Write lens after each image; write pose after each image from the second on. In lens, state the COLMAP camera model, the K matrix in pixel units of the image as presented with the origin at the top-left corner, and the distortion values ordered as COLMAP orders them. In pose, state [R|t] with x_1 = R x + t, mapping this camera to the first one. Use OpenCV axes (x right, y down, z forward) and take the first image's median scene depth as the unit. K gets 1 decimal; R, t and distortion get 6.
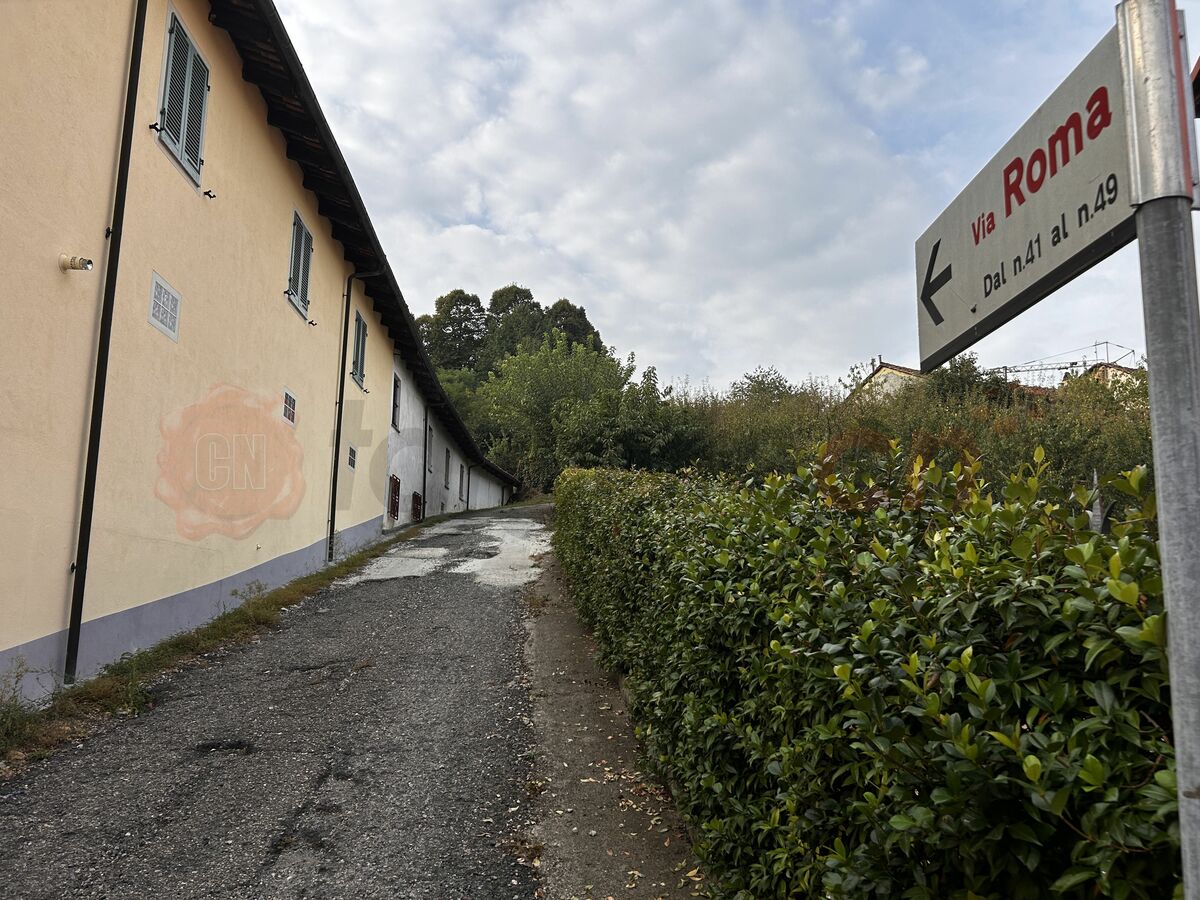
lens RADIAL K [[900.1, 0, 606.5], [0, 900.1, 461.3], [0, 0, 1]] dist [0.057088, -0.069690]
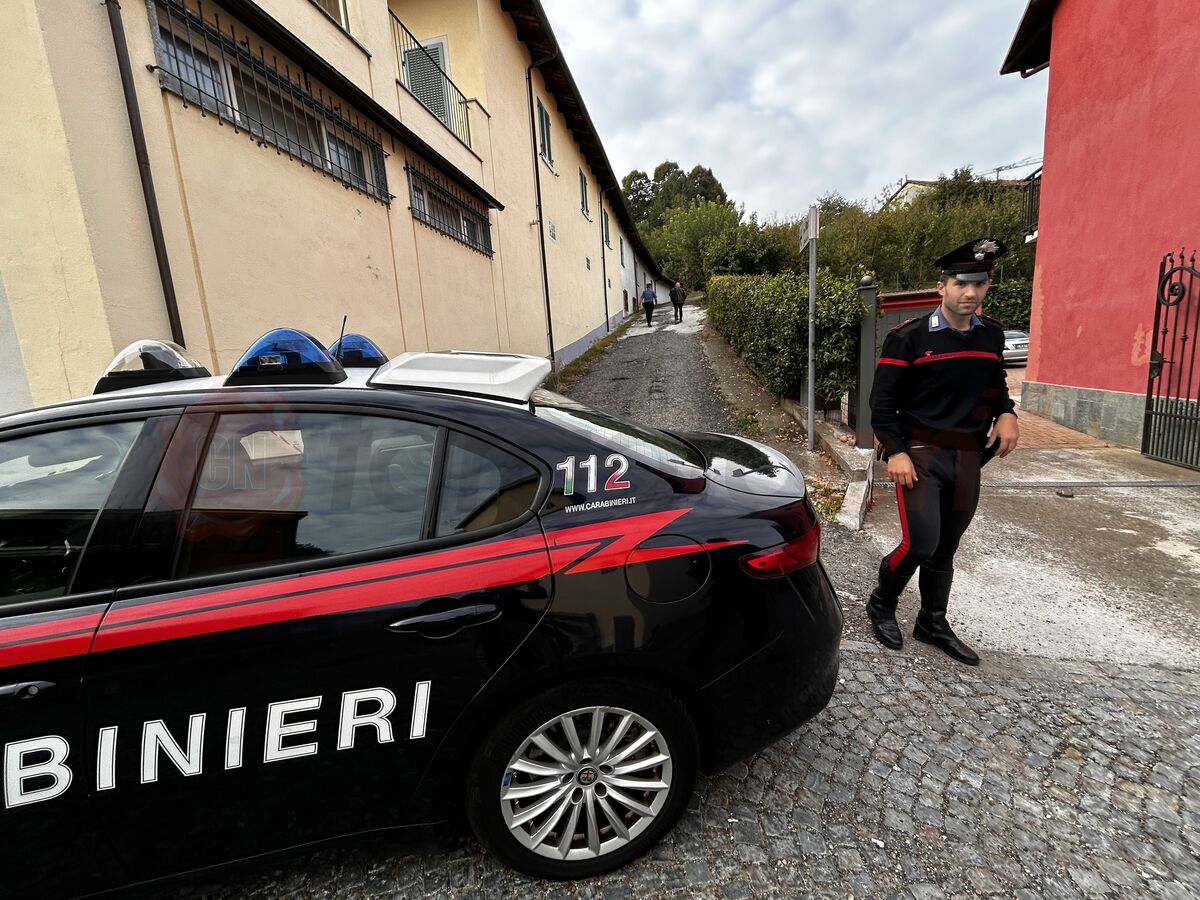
lens RADIAL K [[503.7, 0, 599.2], [0, 503.7, 454.9], [0, 0, 1]] dist [-0.007213, 0.002560]
pose [[0.965244, -0.030912, -0.259517, -0.007197], [0.116640, 0.939557, 0.321914, -0.011640], [0.233880, -0.340995, 0.910507, -0.317133]]
